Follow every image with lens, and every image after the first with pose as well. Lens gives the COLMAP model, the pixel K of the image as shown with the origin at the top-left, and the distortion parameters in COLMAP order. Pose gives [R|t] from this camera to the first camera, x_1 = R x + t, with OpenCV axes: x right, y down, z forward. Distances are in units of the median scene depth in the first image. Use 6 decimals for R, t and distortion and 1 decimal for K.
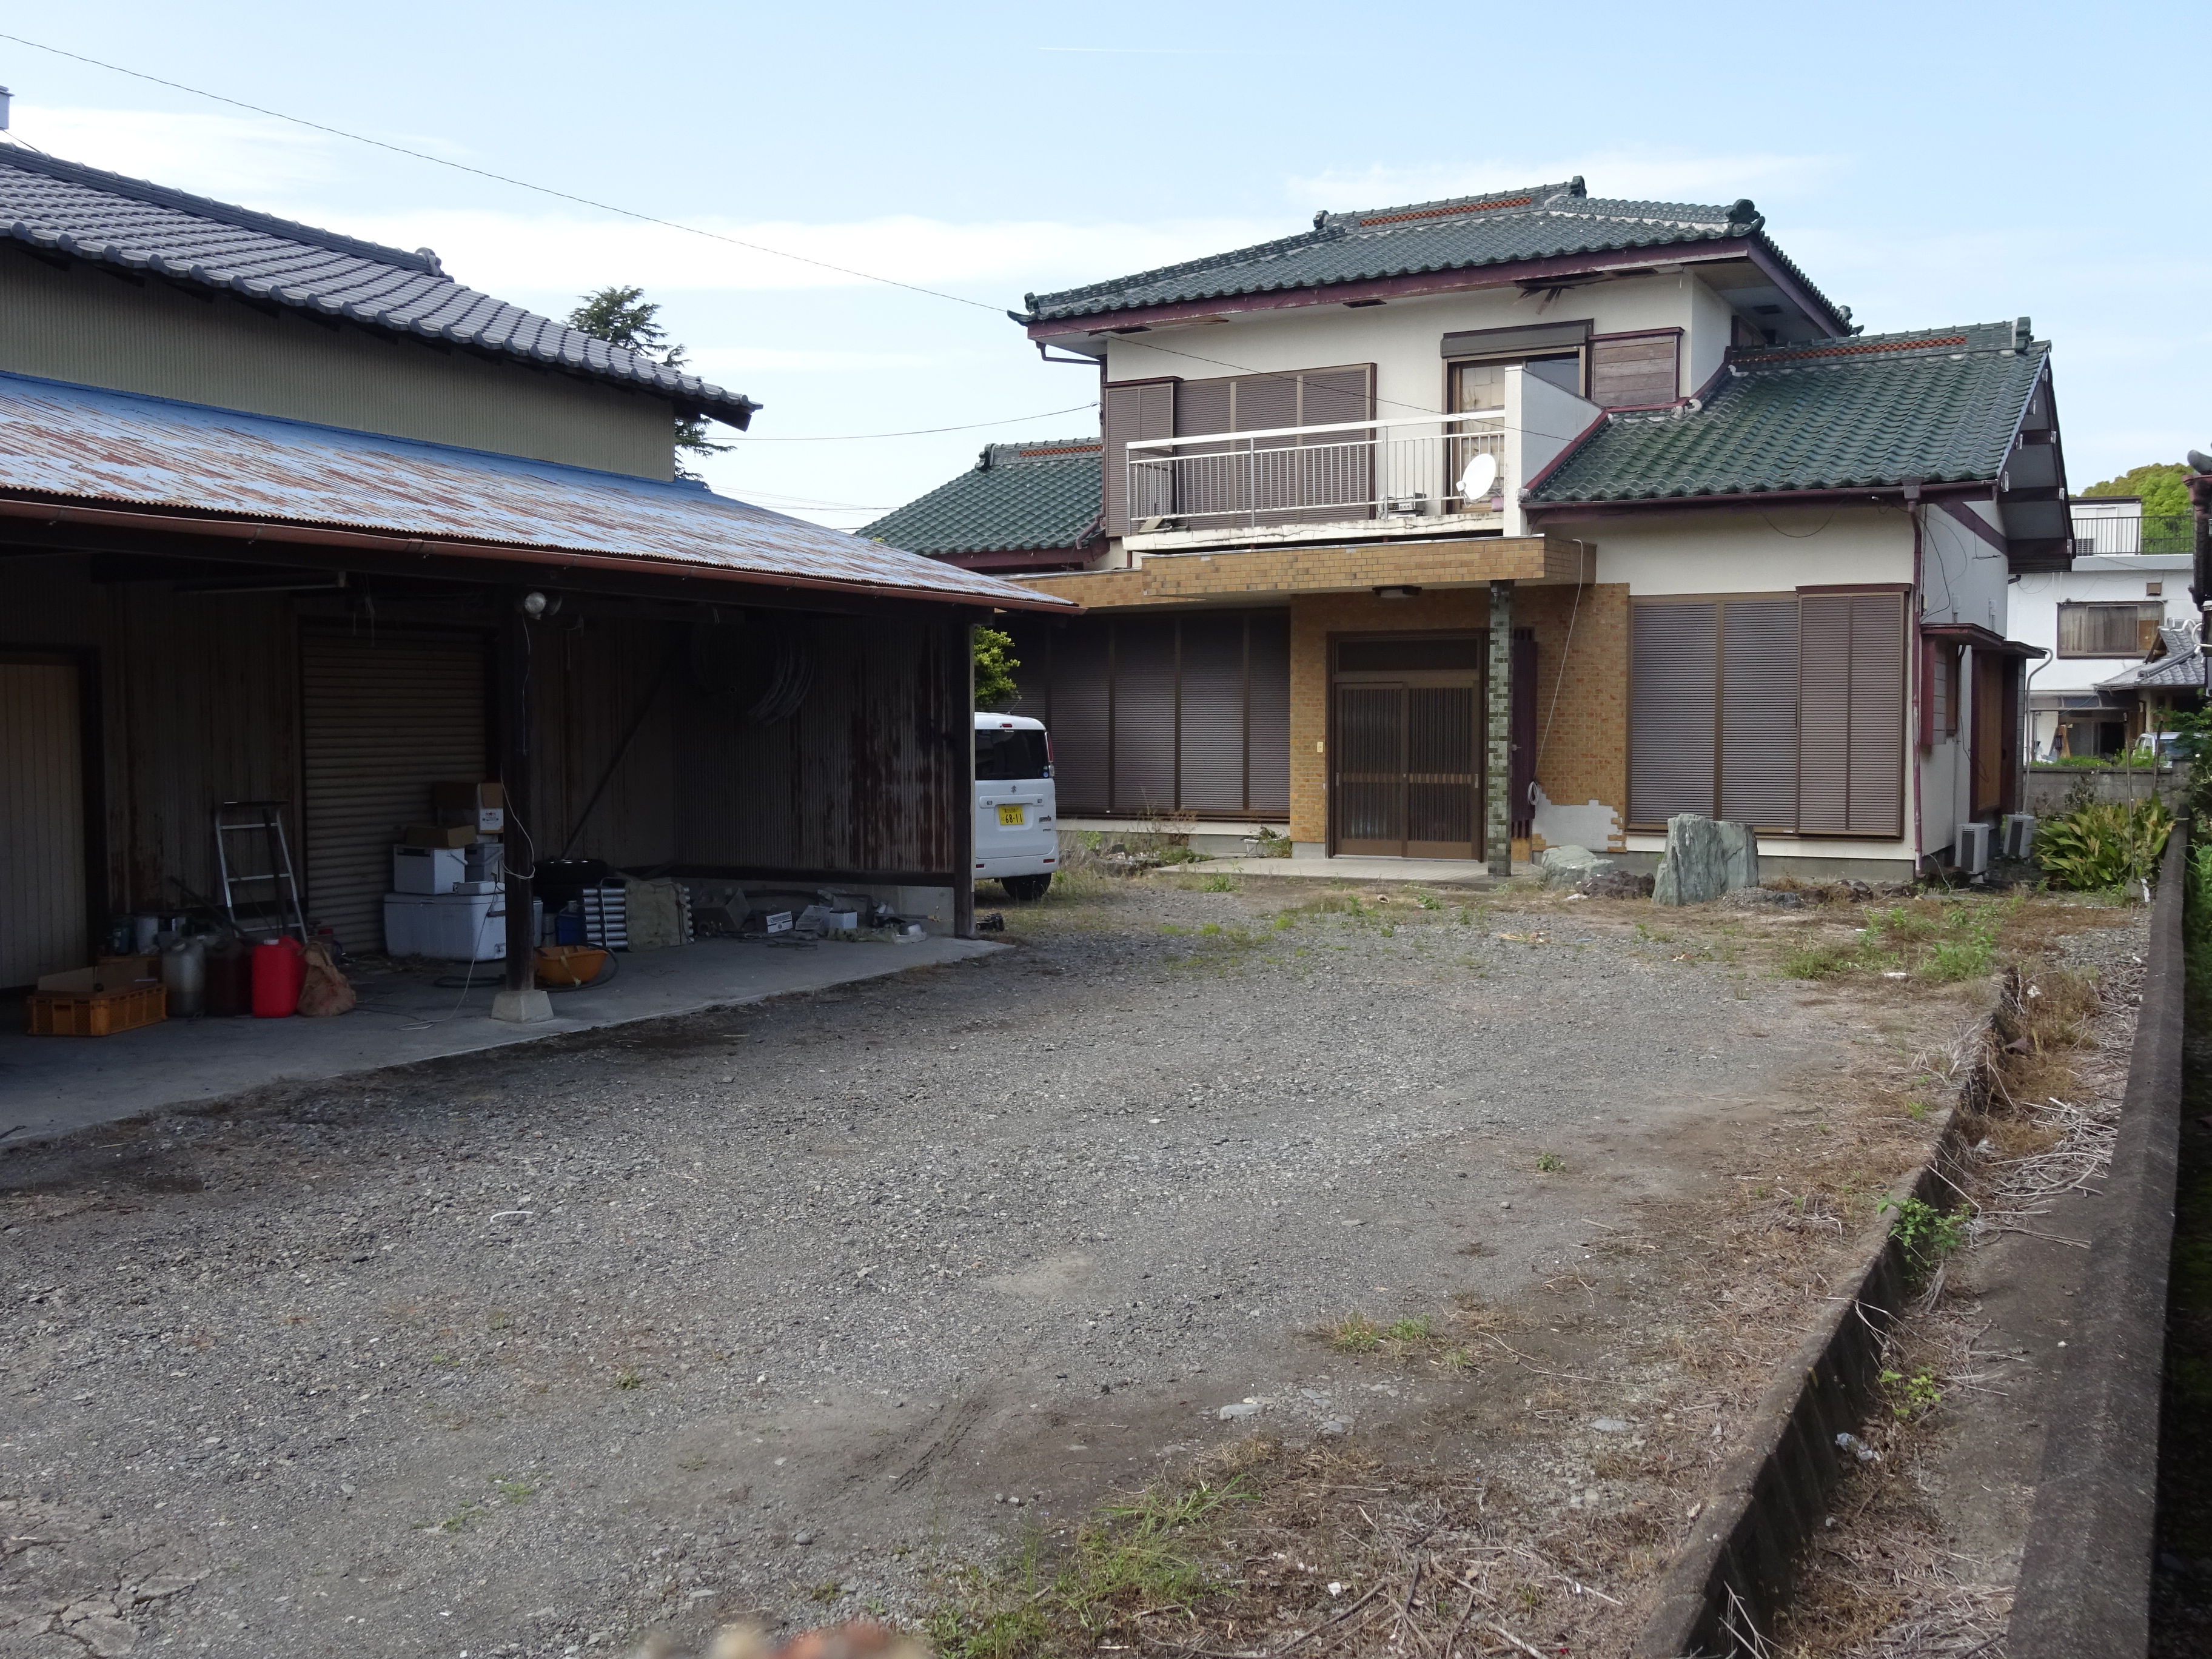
lens RADIAL K [[1953.8, 0, 1106.0], [0, 1953.8, 829.5], [0, 0, 1]] dist [-0.012416, 0.007532]
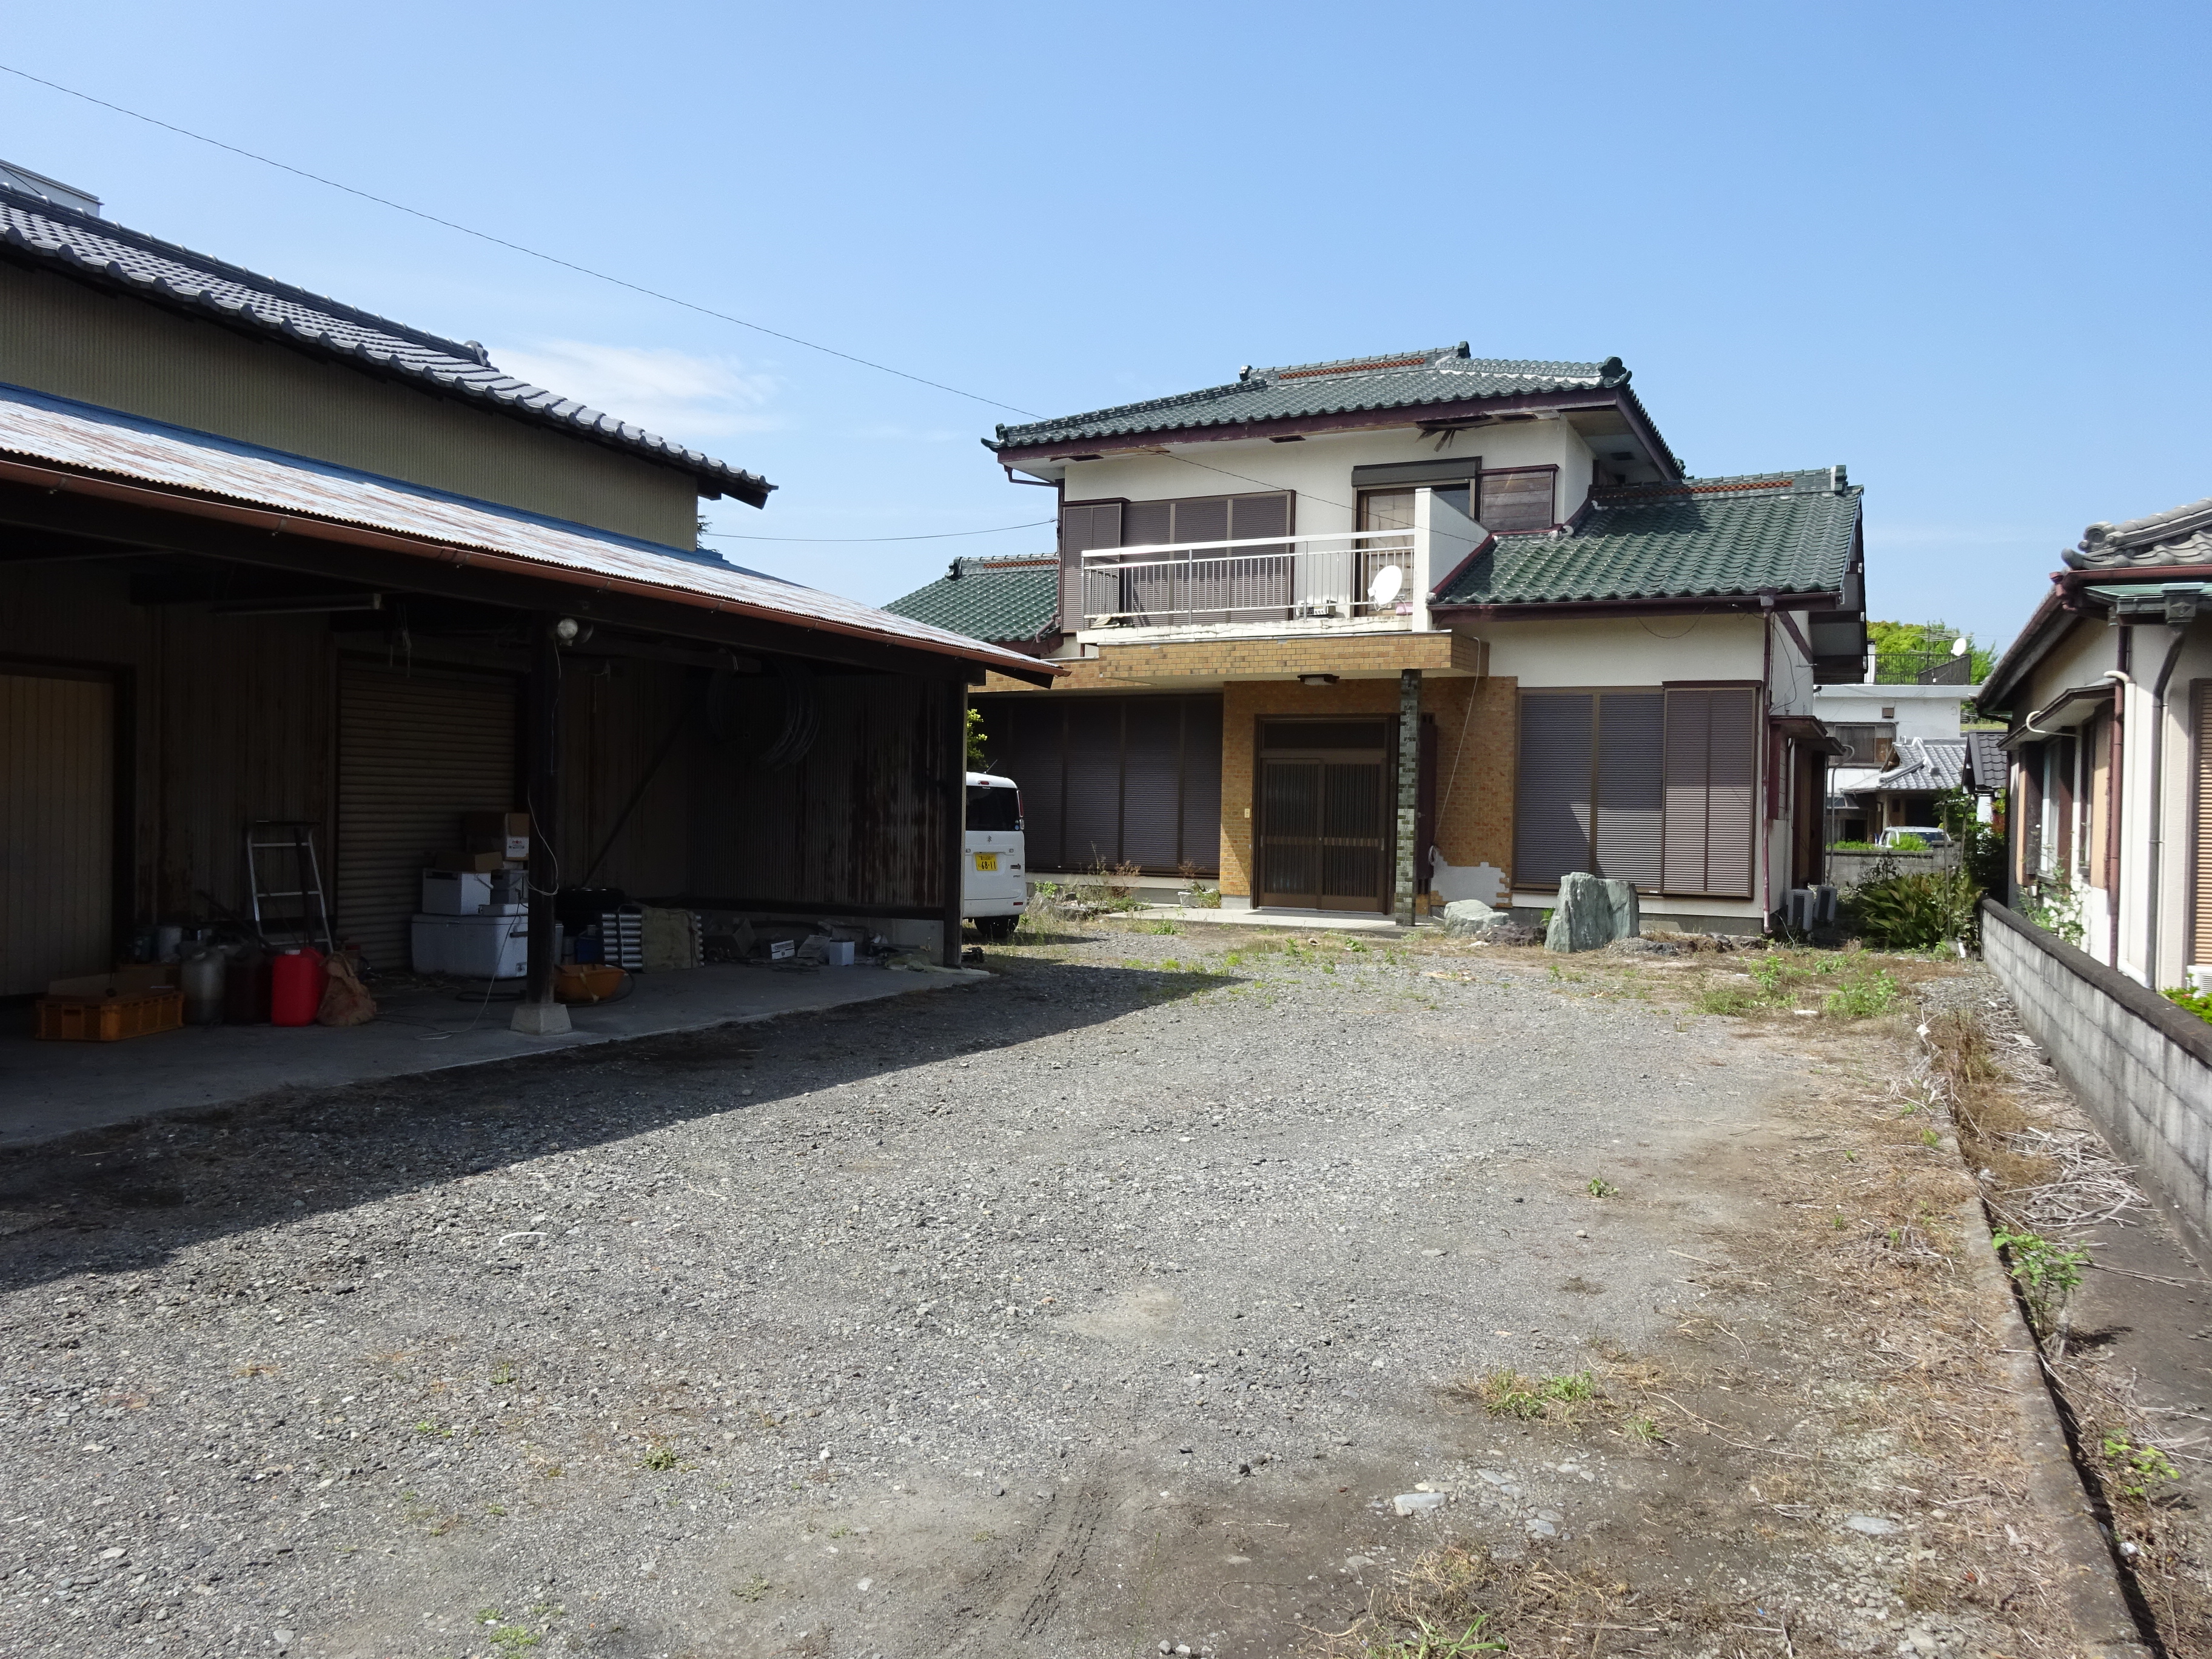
lens RADIAL K [[1554.1, 0, 1095.6], [0, 1554.1, 839.1], [0, 0, 1]] dist [0.005084, -0.001618]
pose [[0.998548, 0.021389, 0.049440, -0.041677], [-0.019425, 0.999016, -0.039869, 0.019176], [-0.050244, 0.038850, 0.997981, 0.136631]]
